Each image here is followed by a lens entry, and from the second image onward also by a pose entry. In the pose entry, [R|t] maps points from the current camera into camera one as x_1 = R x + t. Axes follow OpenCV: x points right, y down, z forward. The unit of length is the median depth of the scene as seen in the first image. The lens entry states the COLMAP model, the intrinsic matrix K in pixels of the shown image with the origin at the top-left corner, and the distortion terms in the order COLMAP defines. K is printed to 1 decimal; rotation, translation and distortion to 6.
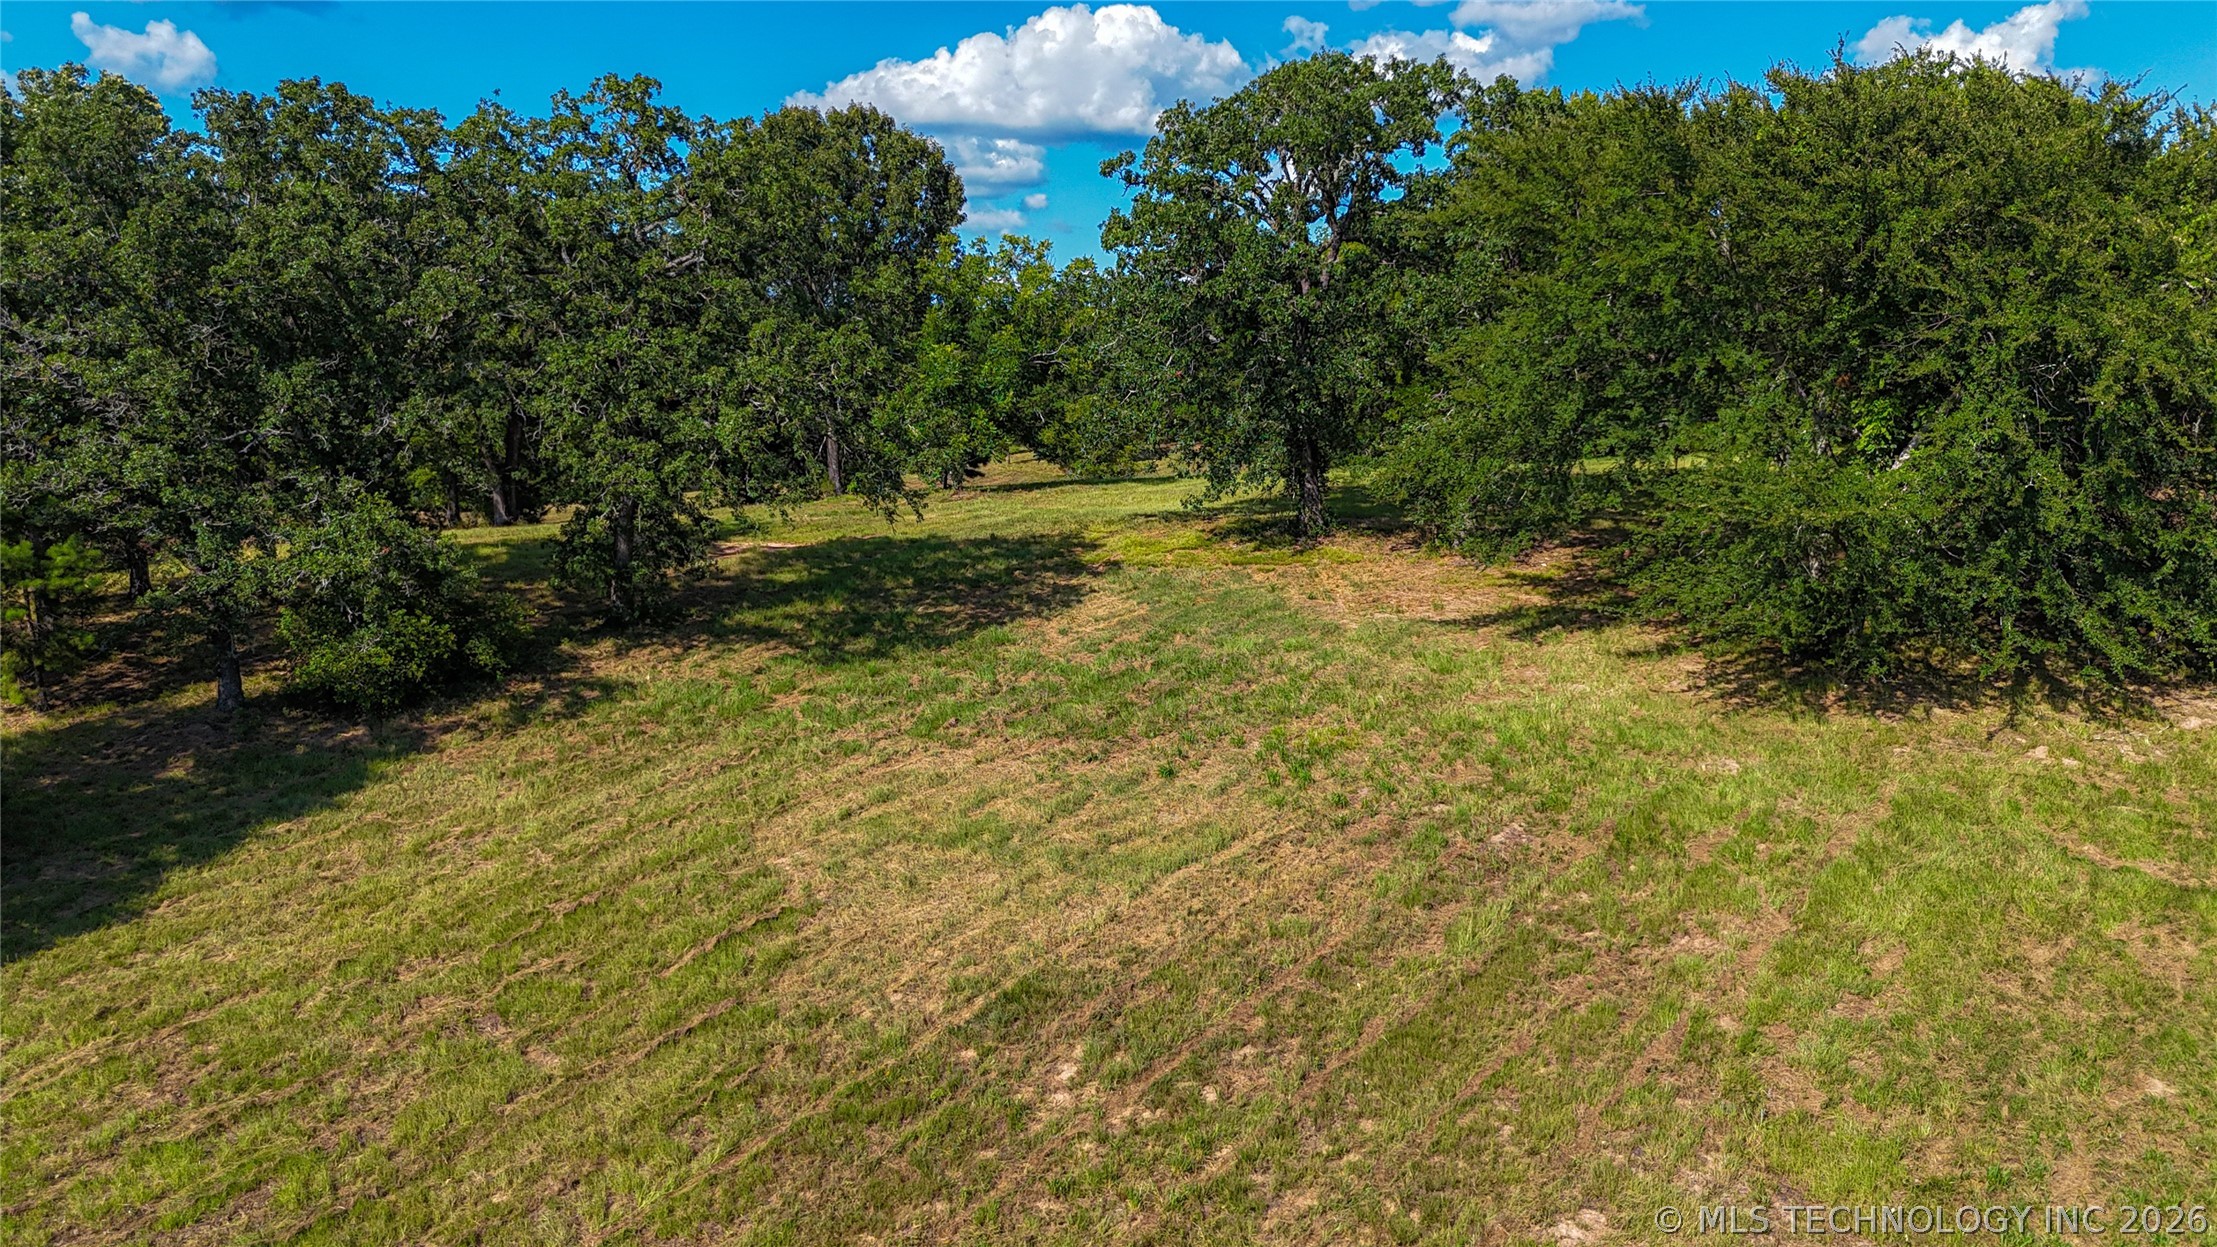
lens RADIAL K [[1616.4, 0, 1108.5], [0, 1616.4, 623.5], [0, 0, 1]] dist [0.066736, -0.065823]
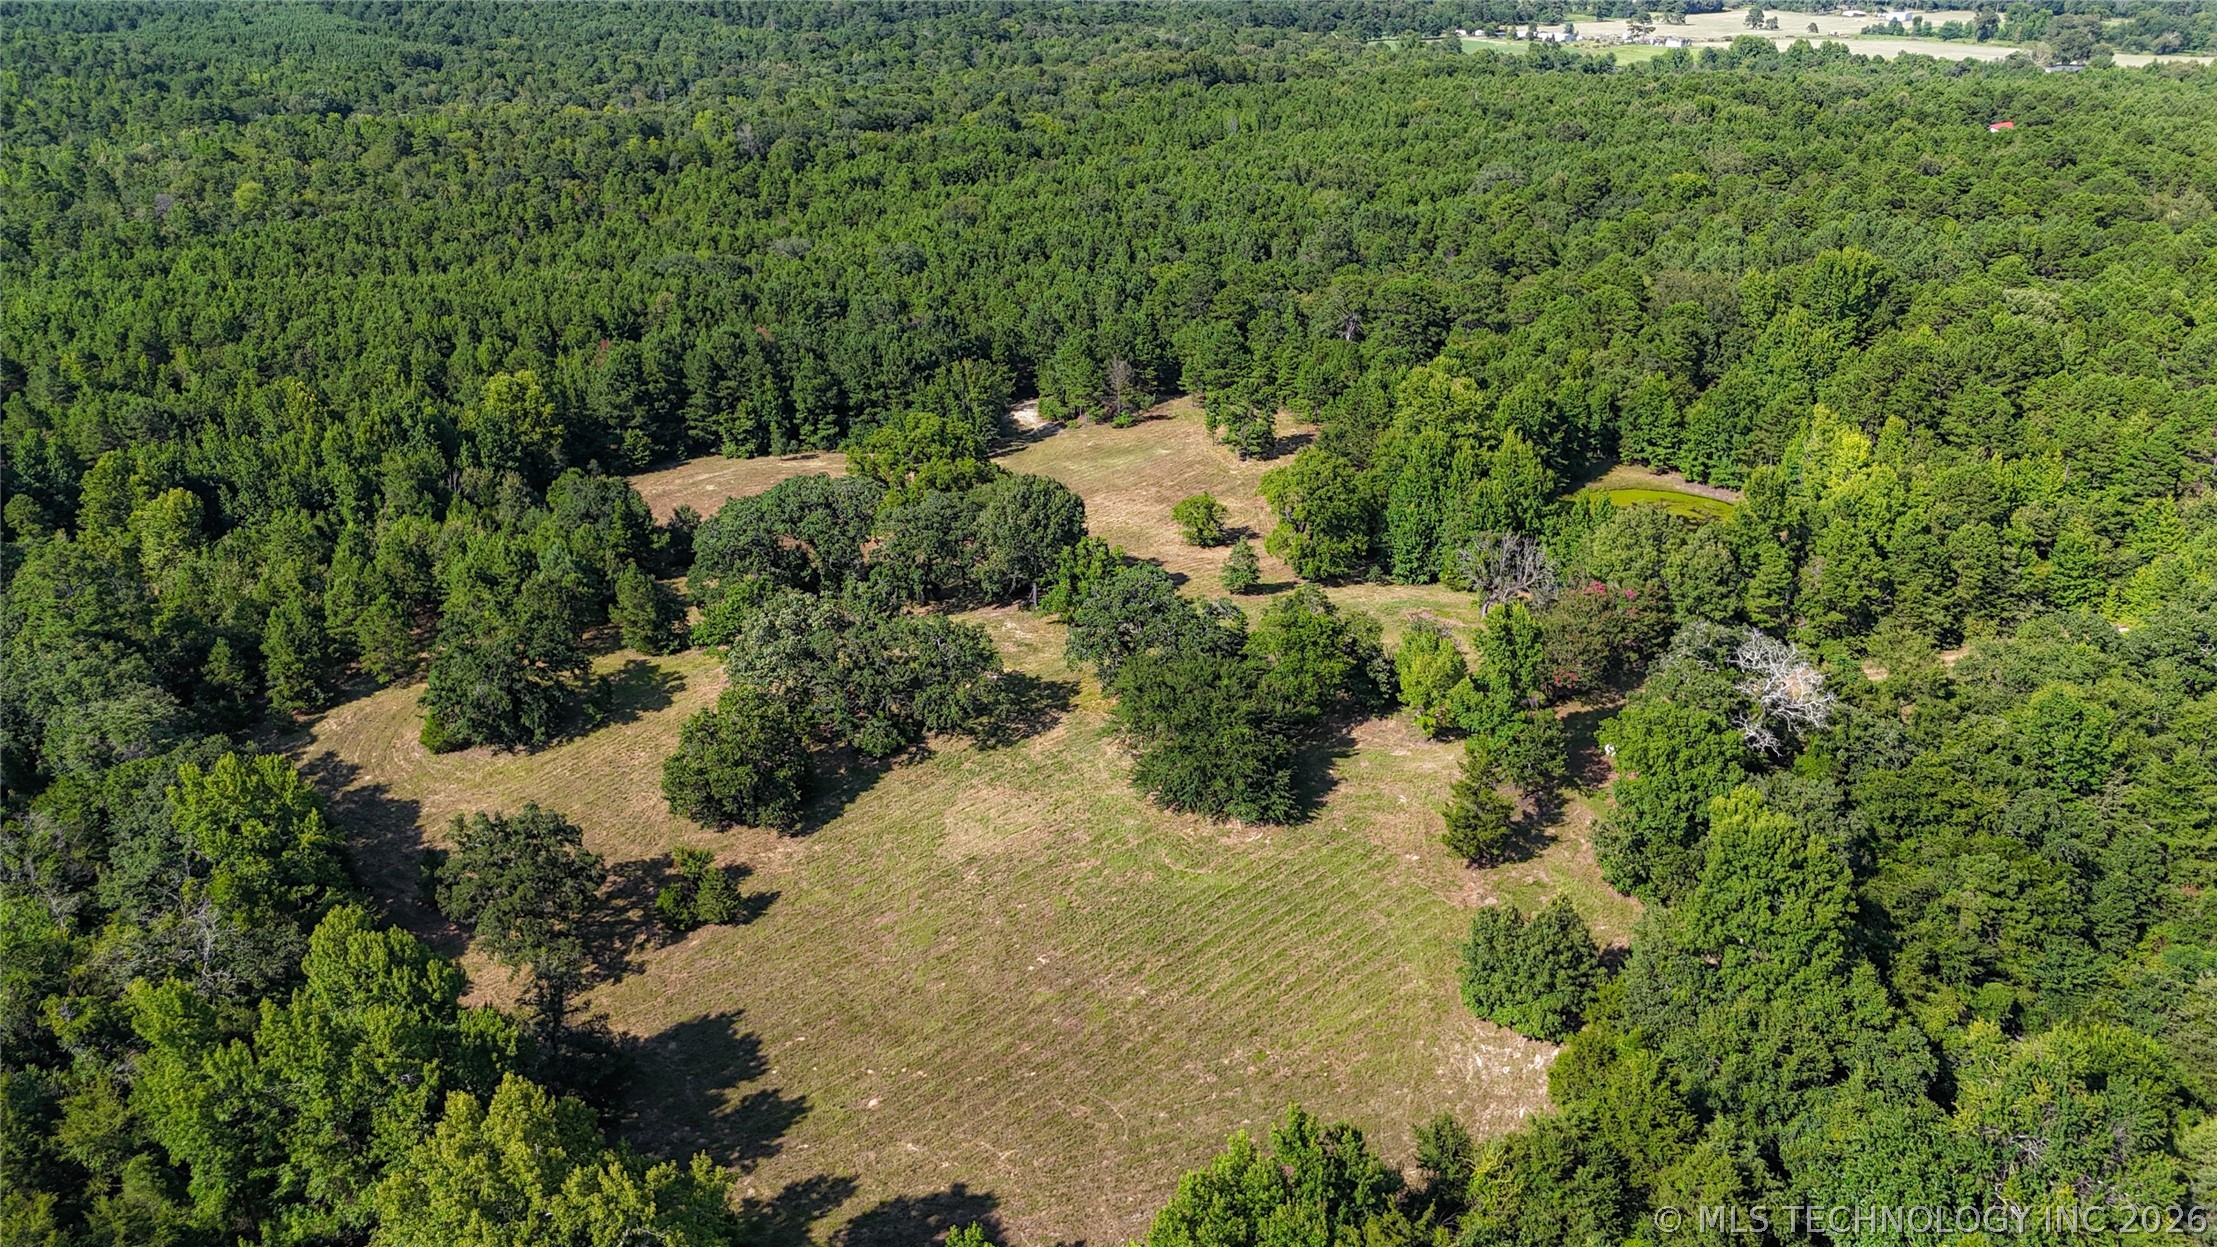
lens RADIAL K [[1616.4, 0, 1108.5], [0, 1616.4, 623.5], [0, 0, 1]] dist [0.066736, -0.065823]
pose [[0.958730, 0.109295, -0.262471, 1.264794], [-0.040972, 0.966636, 0.252855, -1.429494], [0.281350, -0.231666, 0.931221, -2.842266]]
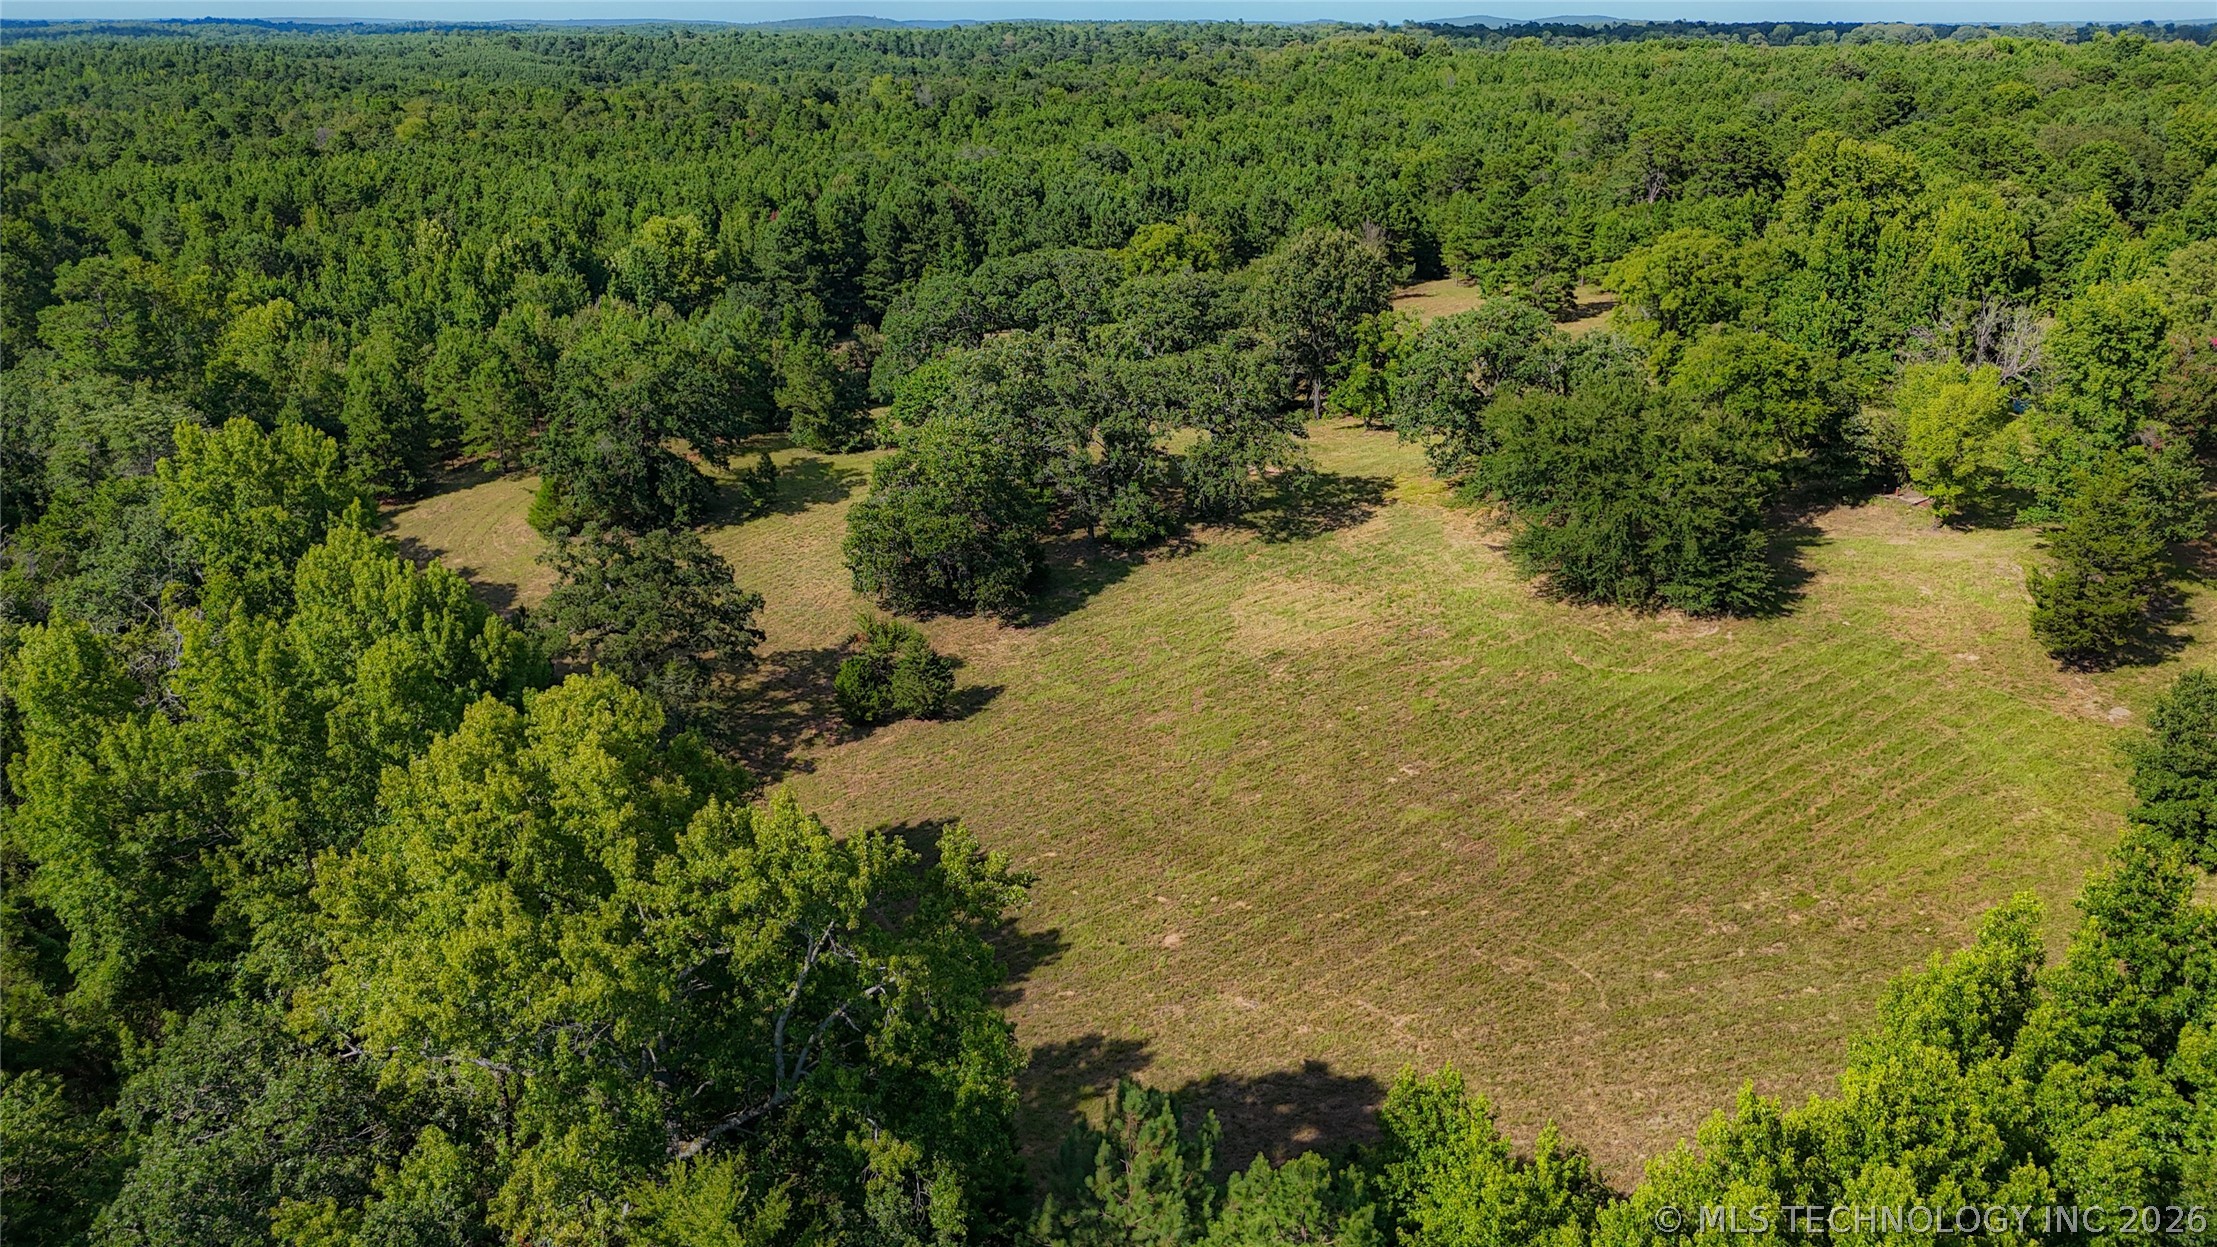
lens RADIAL K [[1616.4, 0, 1108.5], [0, 1616.4, 623.5], [0, 0, 1]] dist [0.066736, -0.065823]
pose [[0.929485, 0.120346, -0.348677, 0.648218], [-0.048979, 0.977176, 0.206707, -0.458943], [0.365595, -0.175053, 0.914165, -1.975742]]
